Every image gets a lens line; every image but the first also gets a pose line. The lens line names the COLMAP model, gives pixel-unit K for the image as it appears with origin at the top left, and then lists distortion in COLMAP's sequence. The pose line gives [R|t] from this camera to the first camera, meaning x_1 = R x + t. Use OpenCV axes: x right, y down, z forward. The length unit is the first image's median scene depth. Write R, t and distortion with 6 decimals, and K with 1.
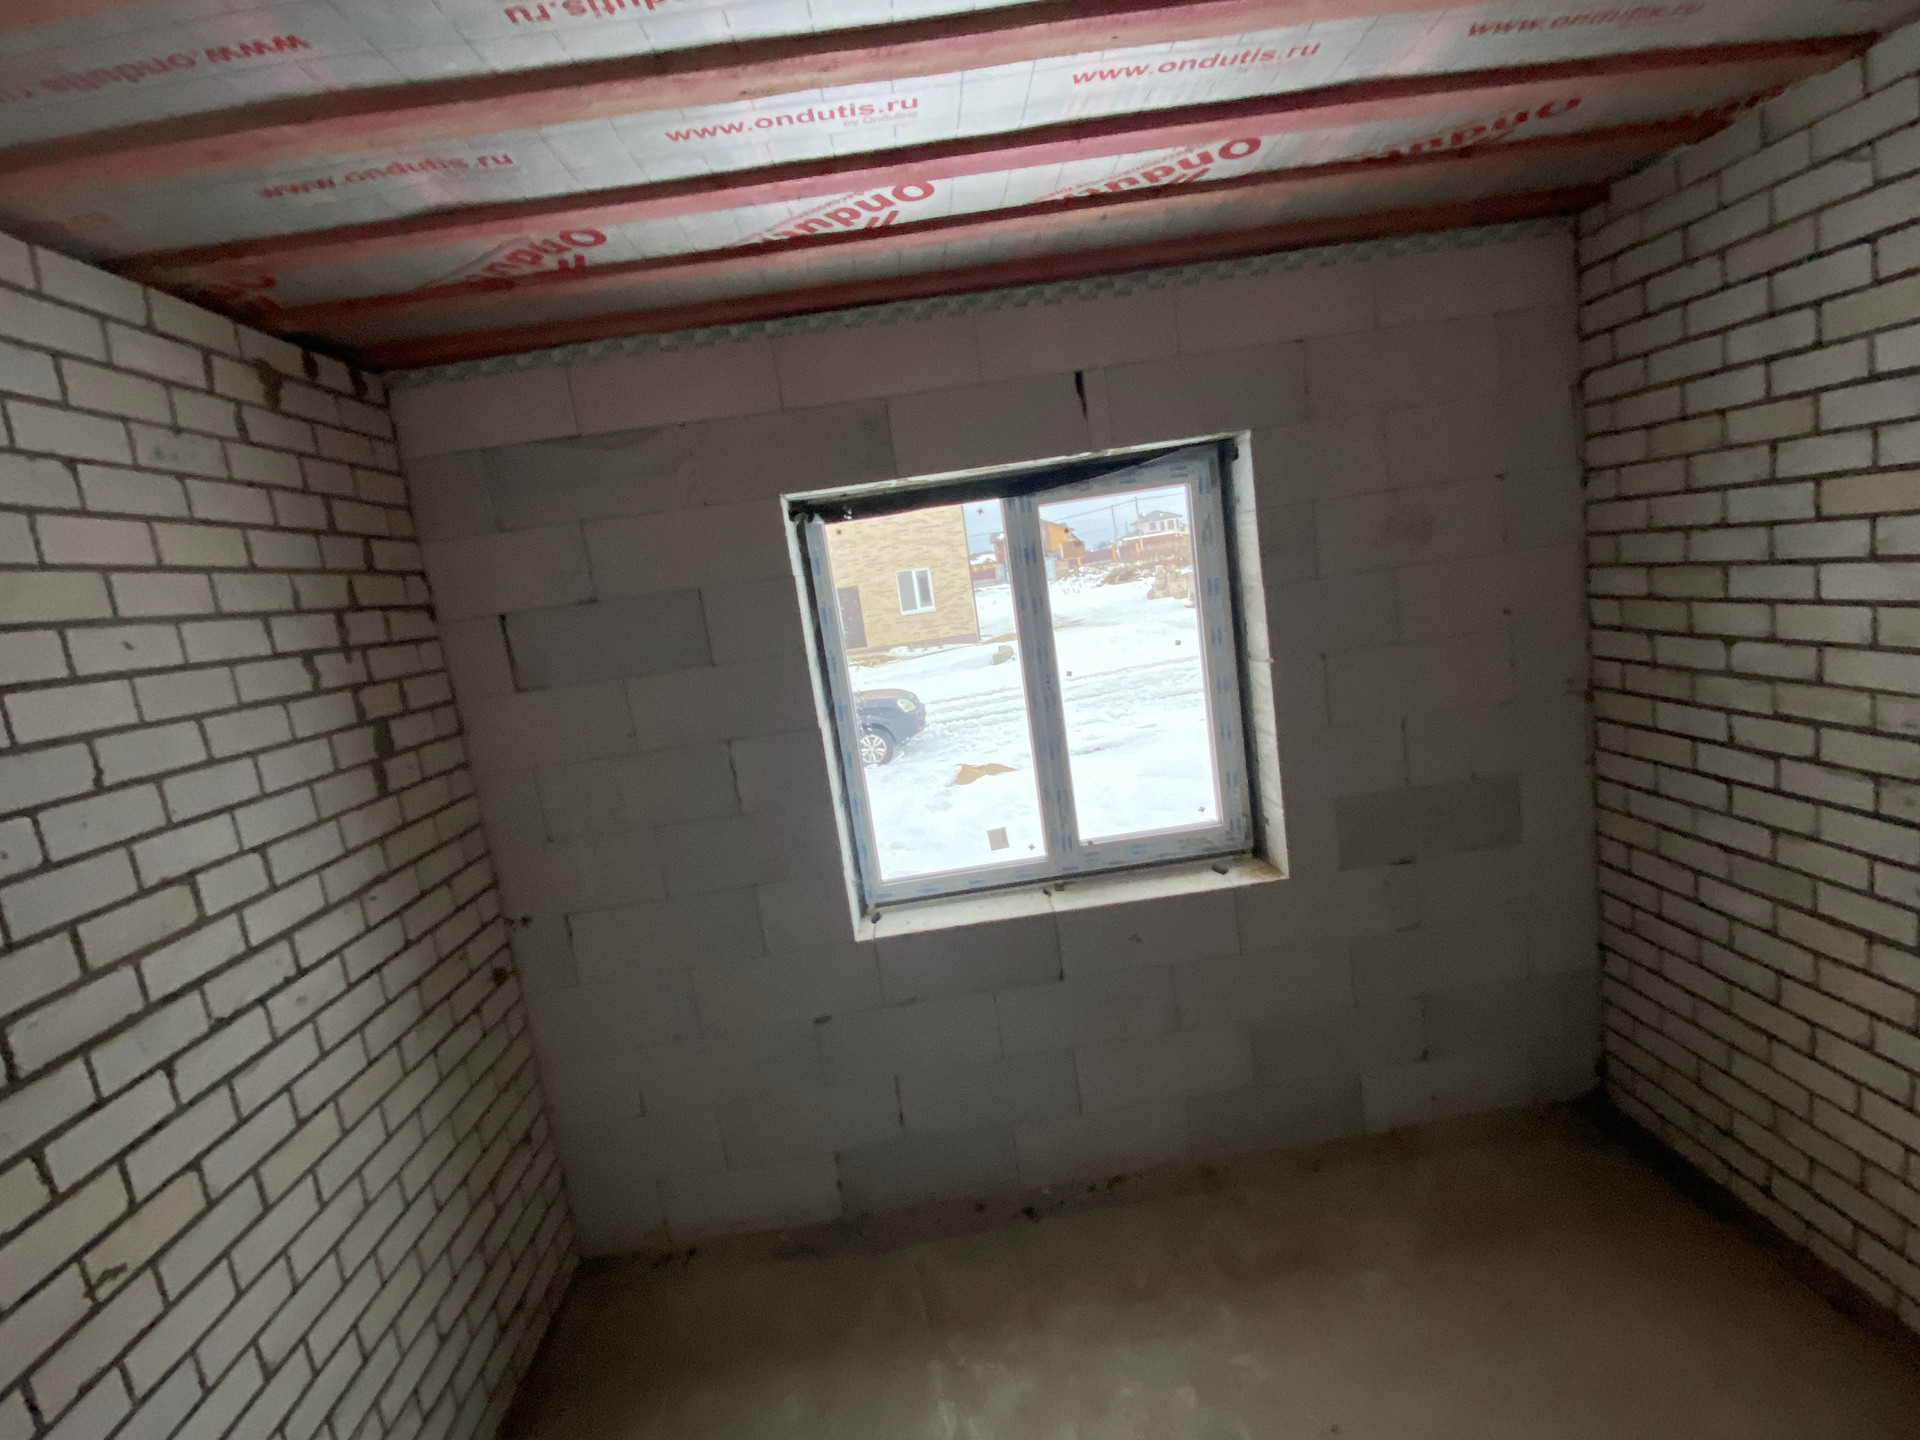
lens RADIAL K [[901.5, 0, 964.4], [0, 901.5, 698.8], [0, 0, 1]] dist [0.031231, -0.025546]
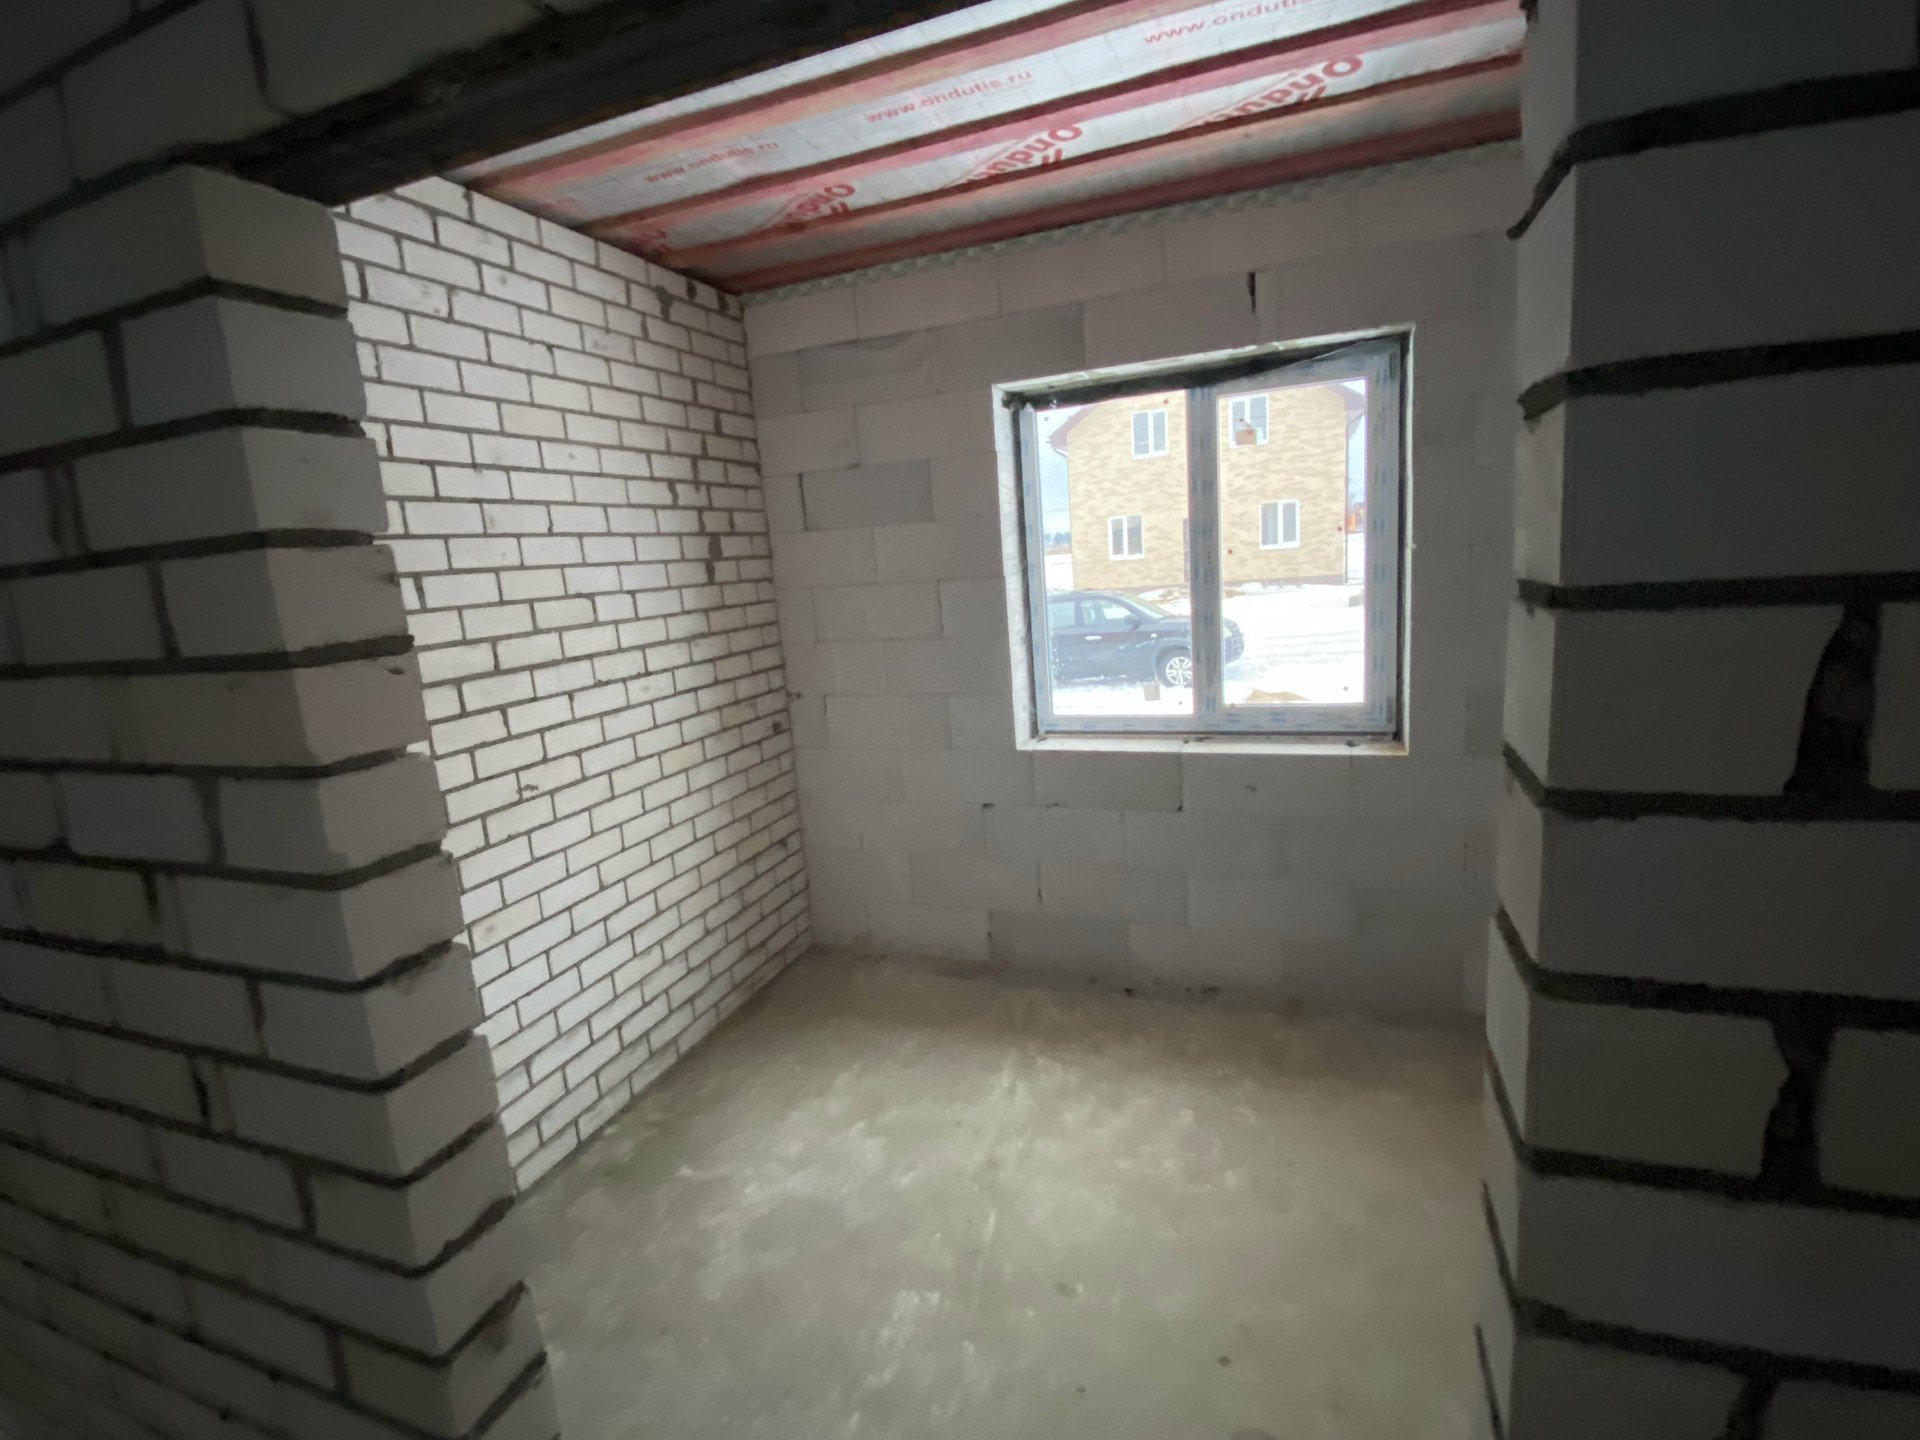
lens RADIAL K [[901.5, 0, 963.4], [0, 901.5, 695.3], [0, 0, 1]] dist [0.031231, -0.025546]
pose [[0.916835, 0.135509, -0.375568, 0.308402], [-0.108688, 0.989827, 0.091813, 0.097671], [0.384189, -0.043357, 0.922236, -0.213841]]
